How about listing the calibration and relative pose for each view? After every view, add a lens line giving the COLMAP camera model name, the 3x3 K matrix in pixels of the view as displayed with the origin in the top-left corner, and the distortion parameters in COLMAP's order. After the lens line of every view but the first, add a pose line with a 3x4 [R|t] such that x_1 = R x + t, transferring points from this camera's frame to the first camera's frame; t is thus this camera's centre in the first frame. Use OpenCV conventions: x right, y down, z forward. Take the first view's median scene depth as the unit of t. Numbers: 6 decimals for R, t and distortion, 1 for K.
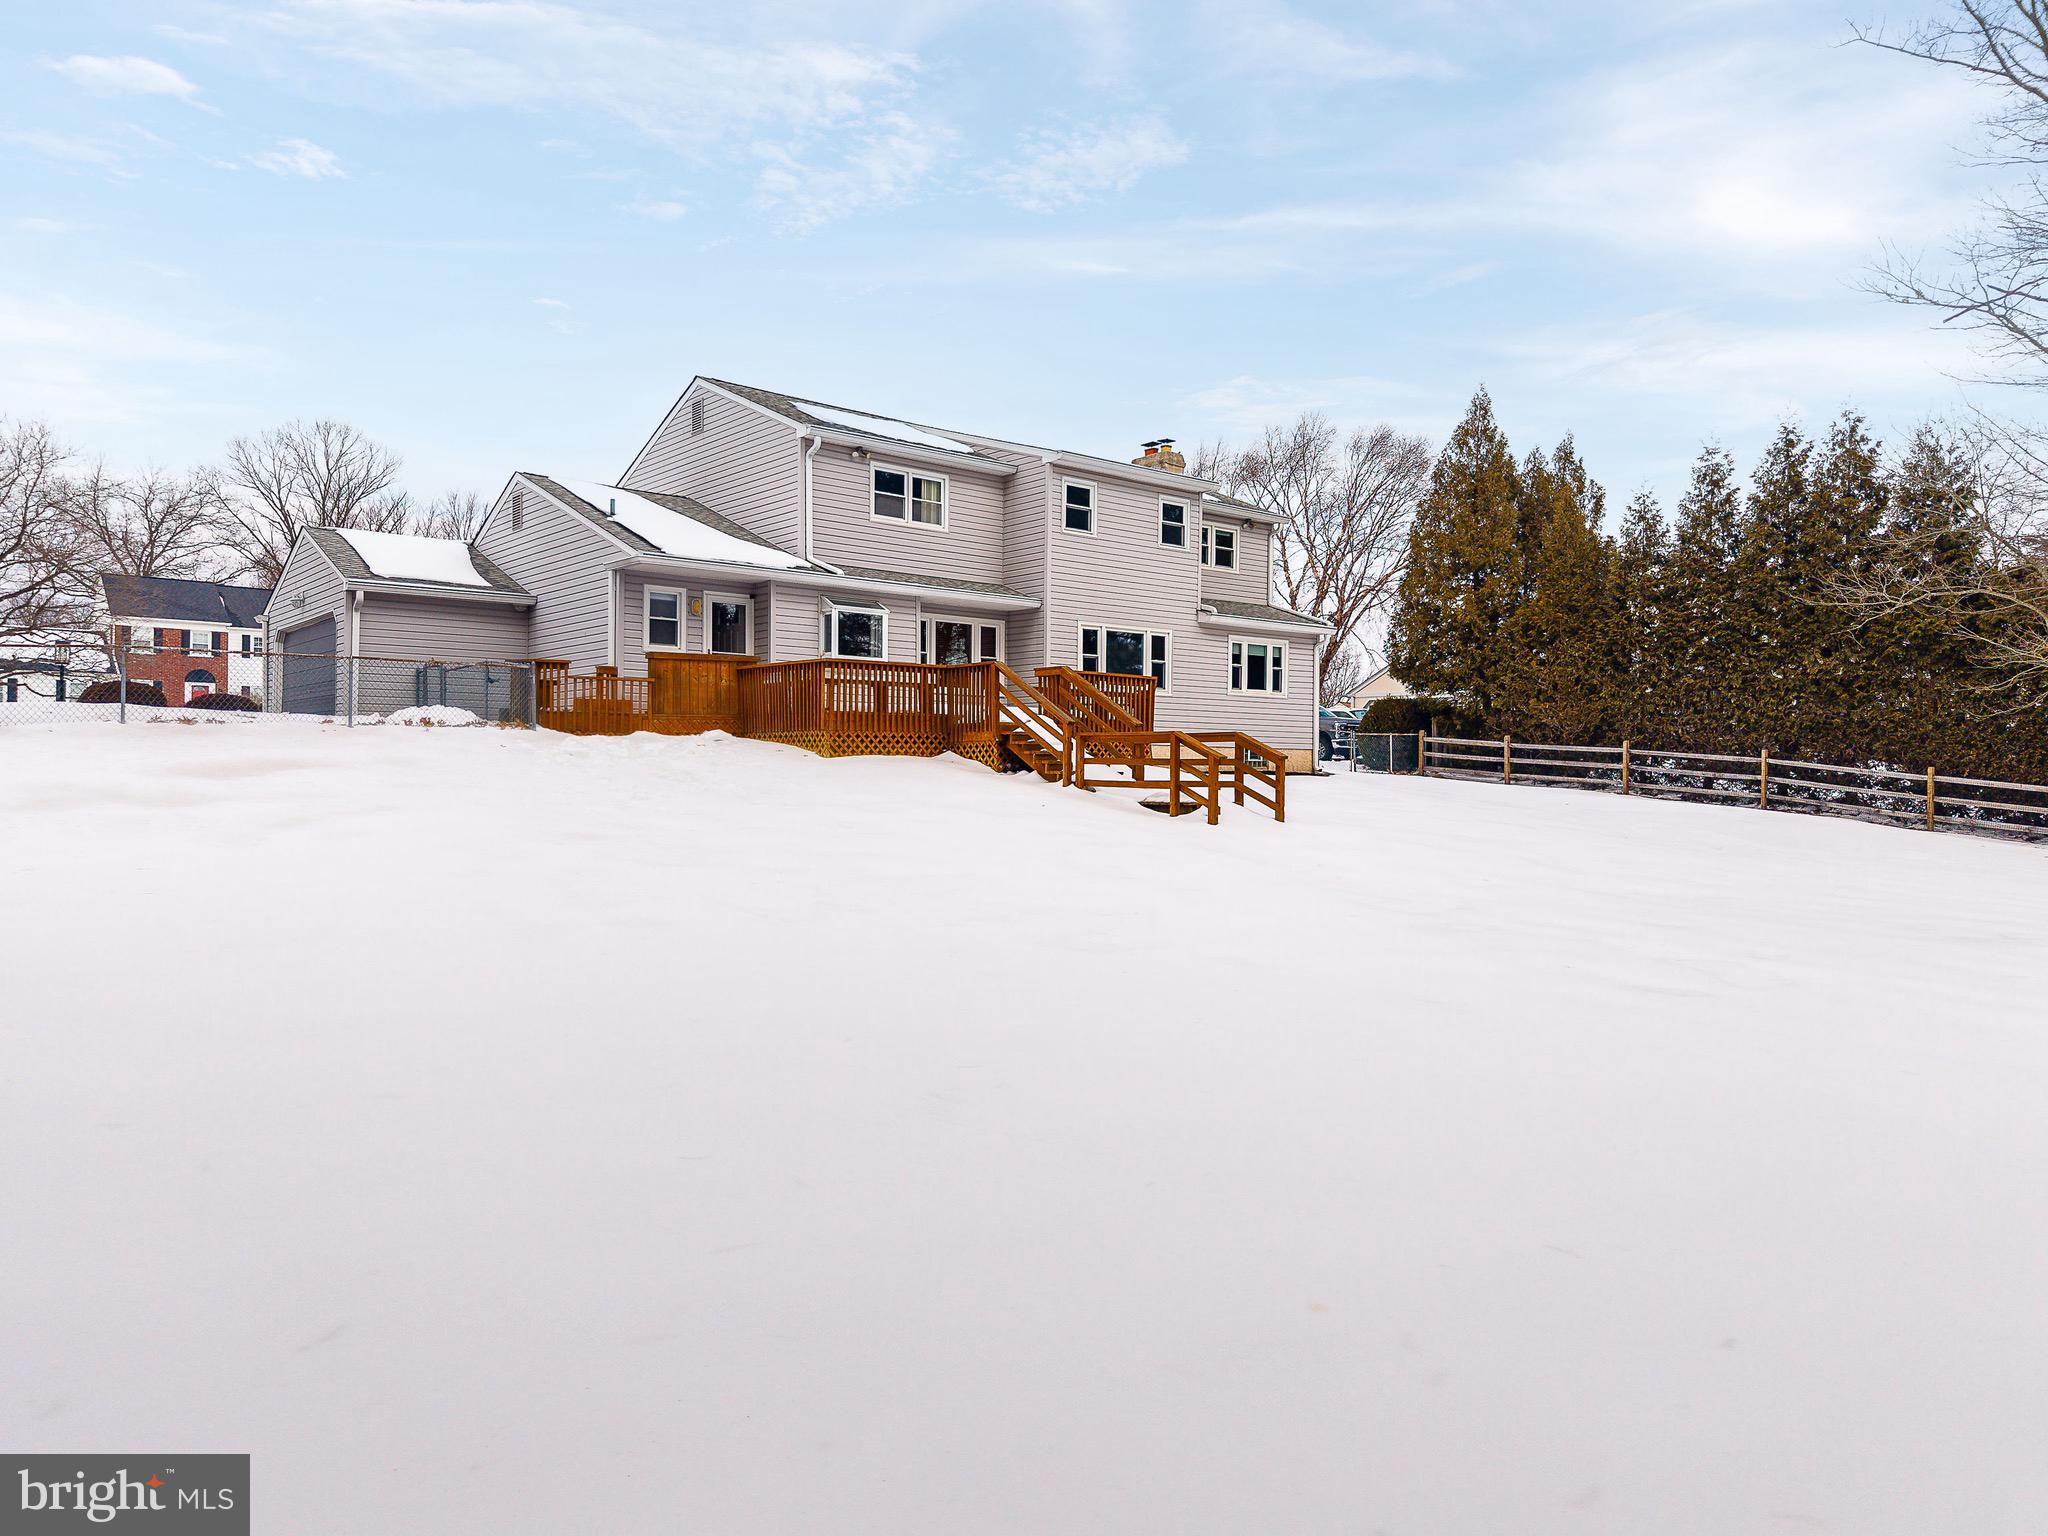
lens RADIAL K [[1355.8, 0, 1024.0], [0, 1355.8, 768.0], [0, 0, 1]] dist [-0.001500, -0.000790]
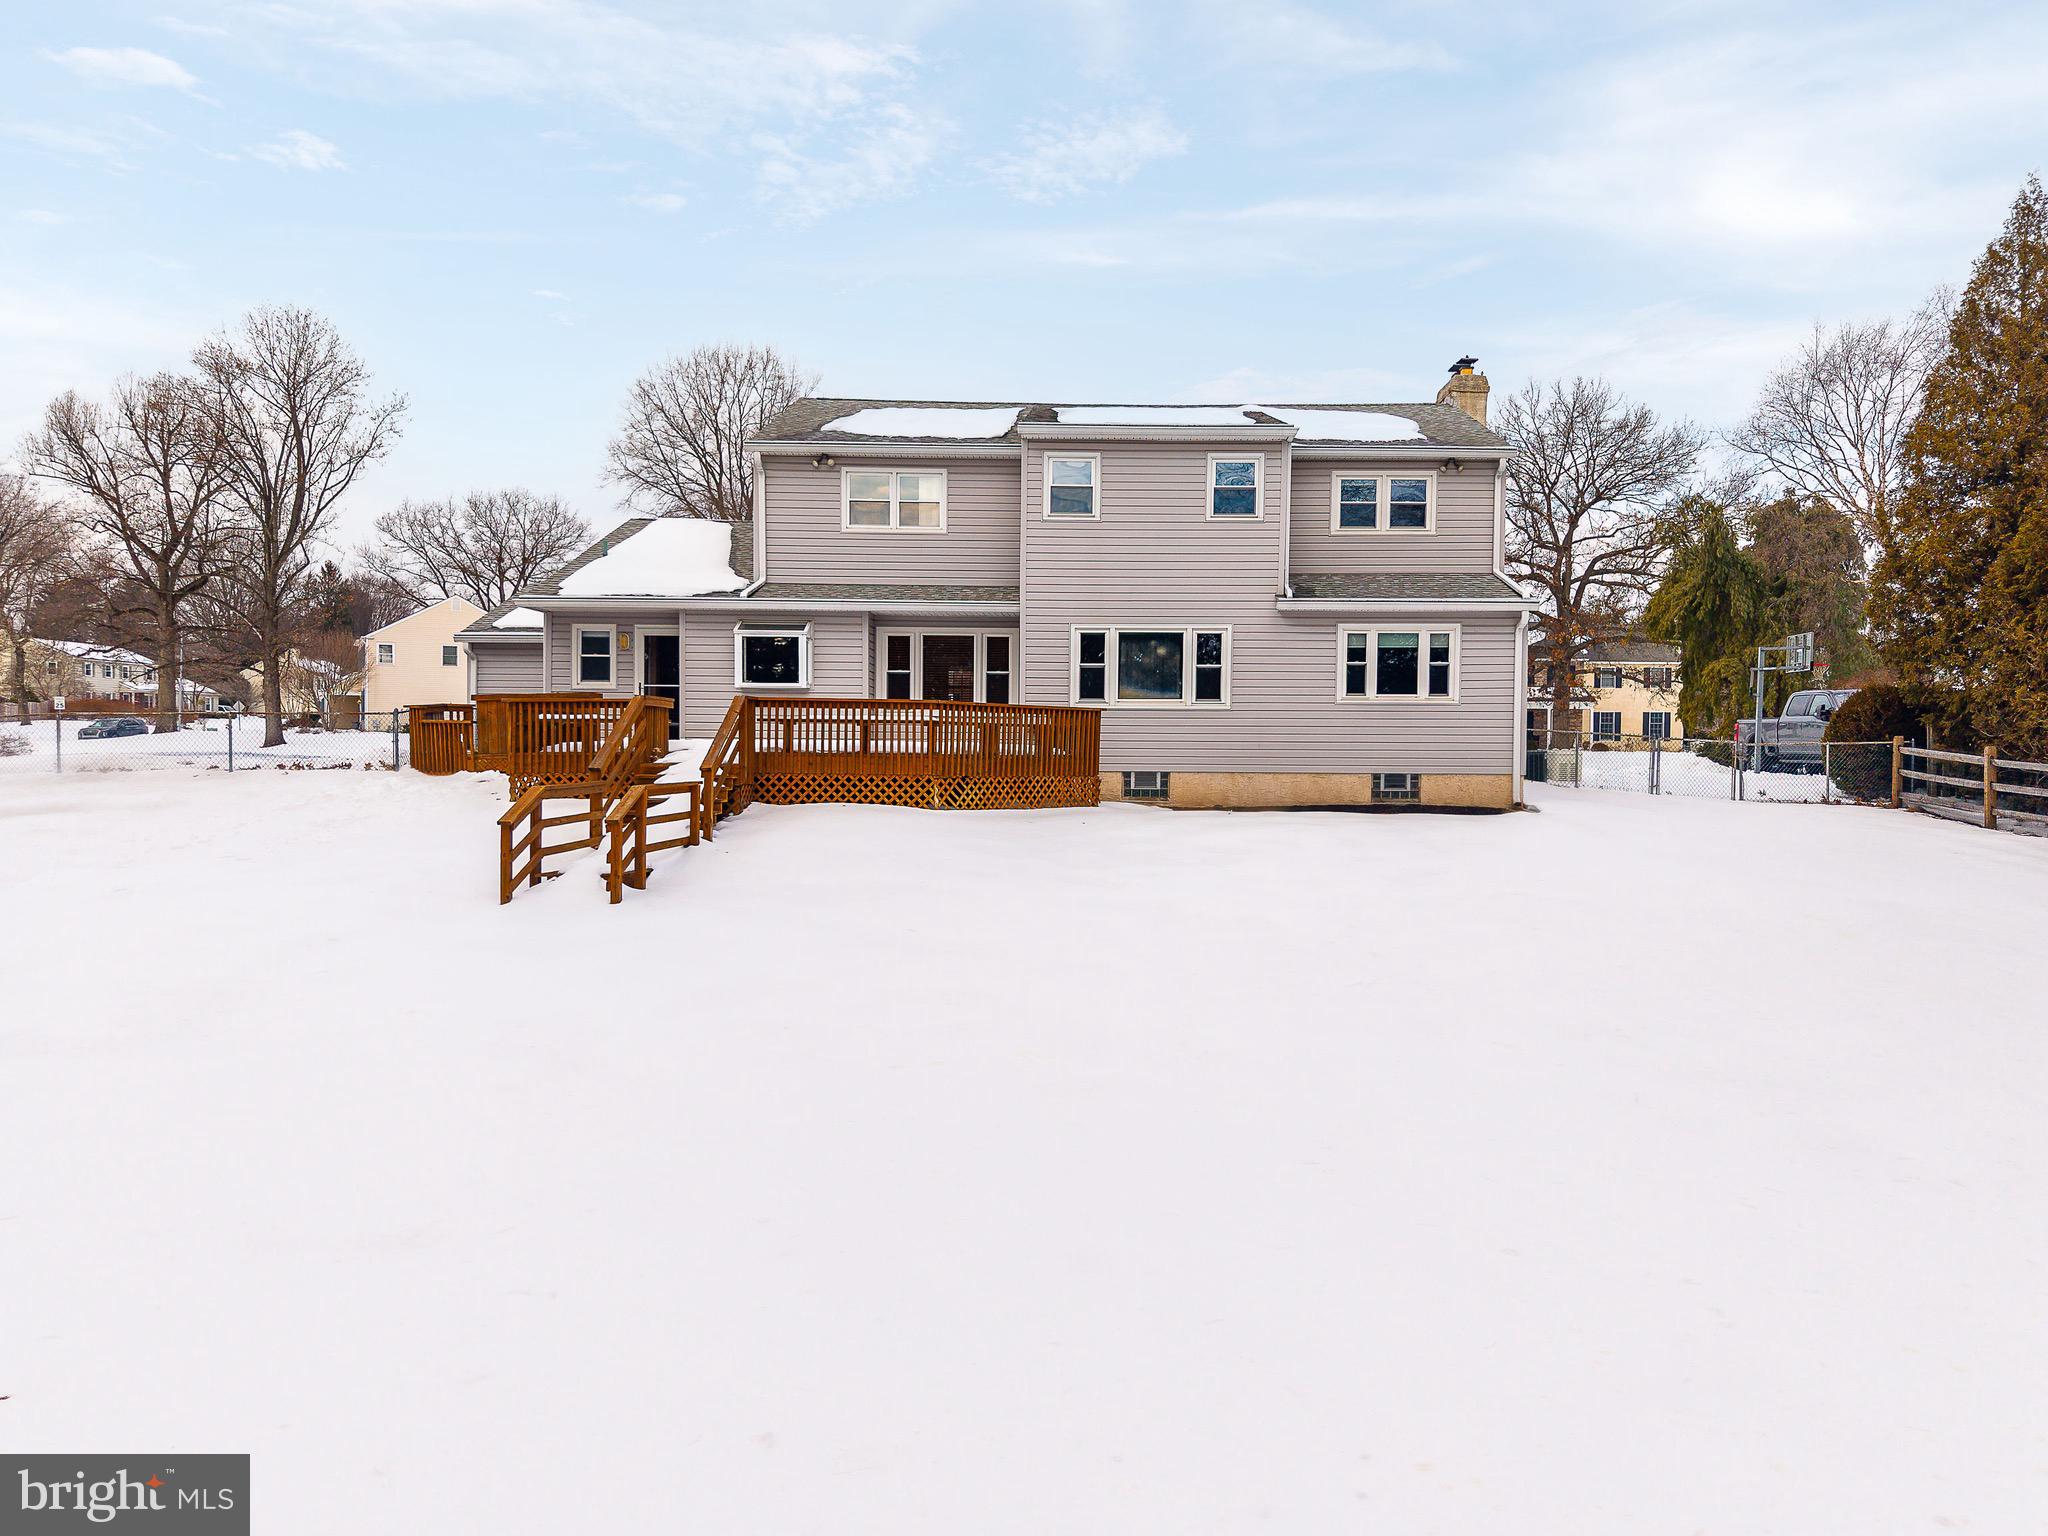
lens RADIAL K [[1429.3, 0, 1024.0], [0, 1429.3, 768.0], [0, 0, 1]] dist [0.002936, -0.000567]
pose [[0.788563, 0.000070, -0.614953, 0.496868], [0.003365, 0.999985, 0.004429, -0.022121], [0.614944, -0.005562, 0.788551, 0.264694]]
